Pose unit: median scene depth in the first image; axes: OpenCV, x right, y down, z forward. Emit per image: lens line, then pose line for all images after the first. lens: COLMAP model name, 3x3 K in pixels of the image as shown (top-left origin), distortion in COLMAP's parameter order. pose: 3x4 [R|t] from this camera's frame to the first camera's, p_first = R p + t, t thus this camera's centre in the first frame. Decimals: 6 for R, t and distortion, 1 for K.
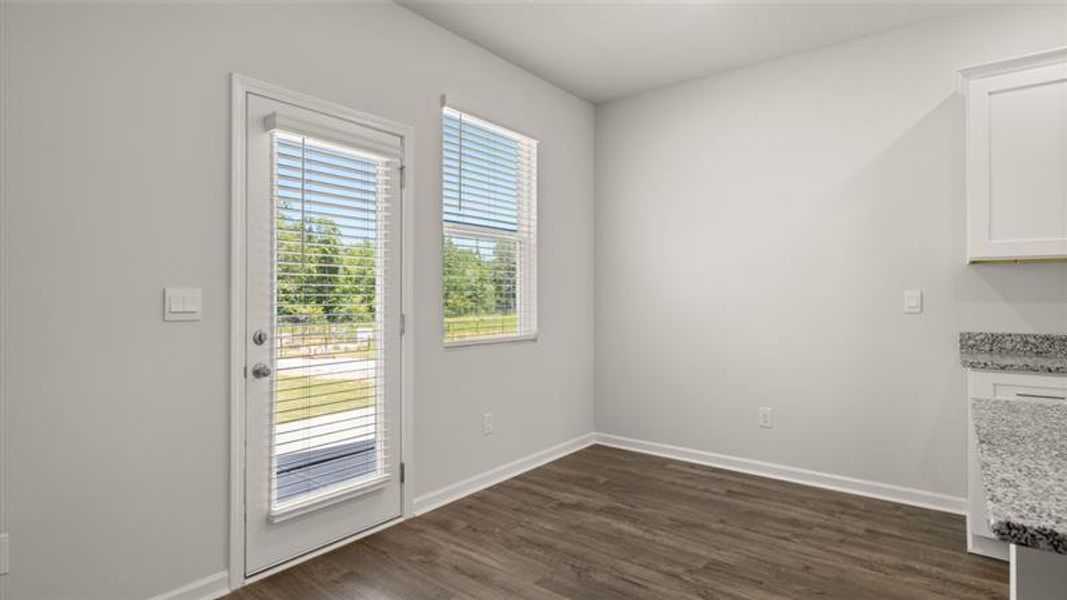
lens RADIAL K [[544.1, 0, 534.3], [0, 544.1, 294.5], [0, 0, 1]] dist [-0.000646, -0.000323]
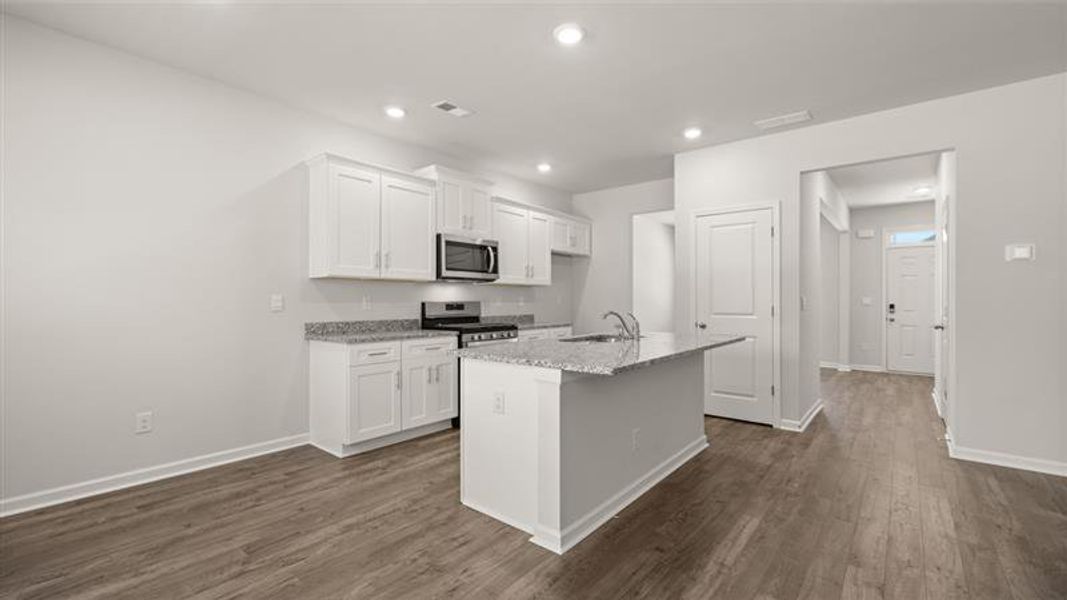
lens RADIAL K [[448.1, 0, 536.7], [0, 448.1, 301.9], [0, 0, 1]] dist [0.000121, 0.000022]
pose [[0.030417, -0.006537, 0.999516, -0.460230], [-0.005210, 0.999964, 0.006699, -0.001579], [-0.999524, -0.005411, 0.030381, 0.345591]]
